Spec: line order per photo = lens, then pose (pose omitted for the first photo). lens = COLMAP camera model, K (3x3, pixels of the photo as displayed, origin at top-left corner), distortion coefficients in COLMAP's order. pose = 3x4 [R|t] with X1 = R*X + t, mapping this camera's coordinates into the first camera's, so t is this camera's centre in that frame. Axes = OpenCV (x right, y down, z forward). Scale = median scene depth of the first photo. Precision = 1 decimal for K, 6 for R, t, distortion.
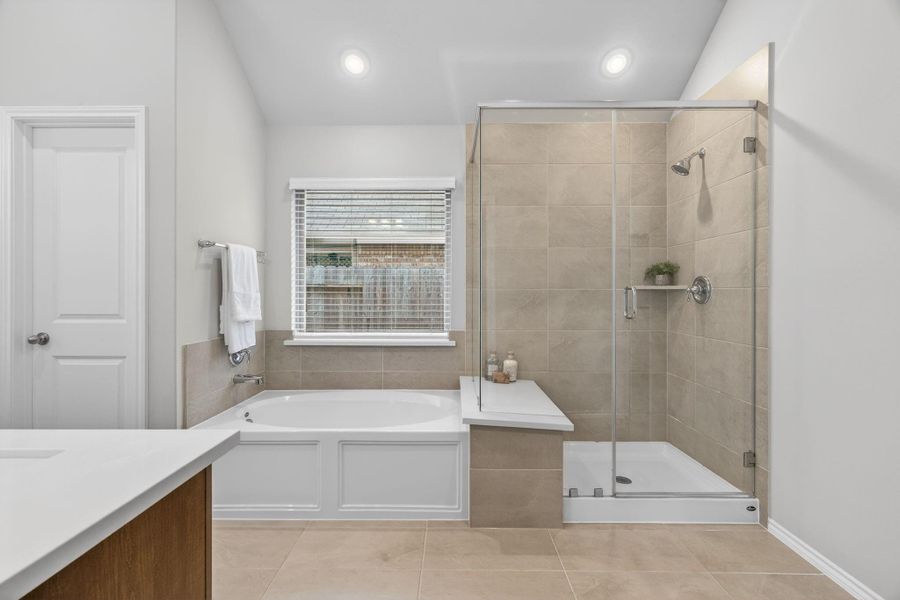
lens RADIAL K [[395.0, 0, 450.2], [0, 395.0, 293.8], [0, 0, 1]] dist [0.000889, 0.000342]
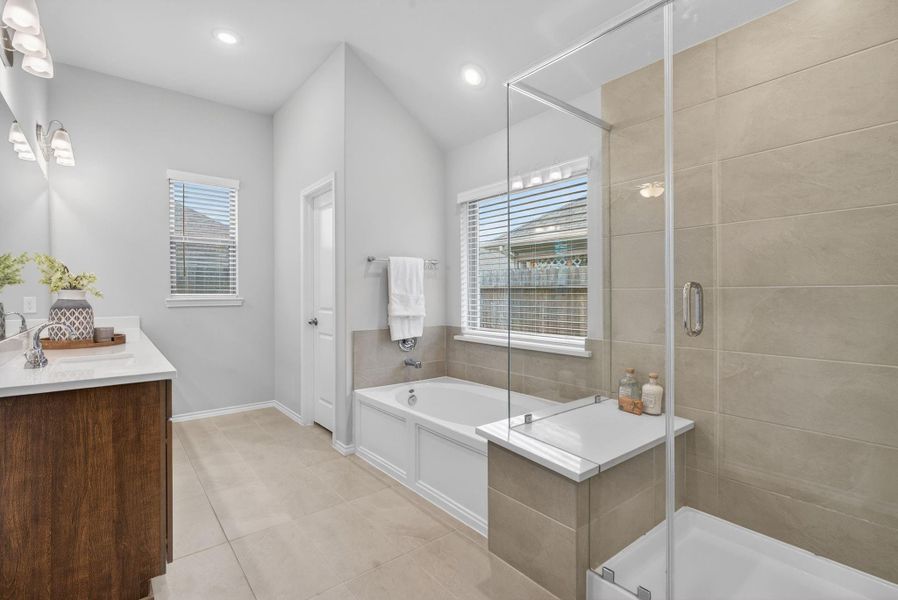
lens RADIAL K [[409.0, 0, 448.7], [0, 409.0, 295.6], [0, 0, 1]] dist [-0.001487, 0.000100]
pose [[0.643736, -0.000215, -0.765247, 0.560260], [0.000579, 1.000000, 0.000206, 0.001274], [0.765247, -0.000575, 0.643736, 0.250961]]
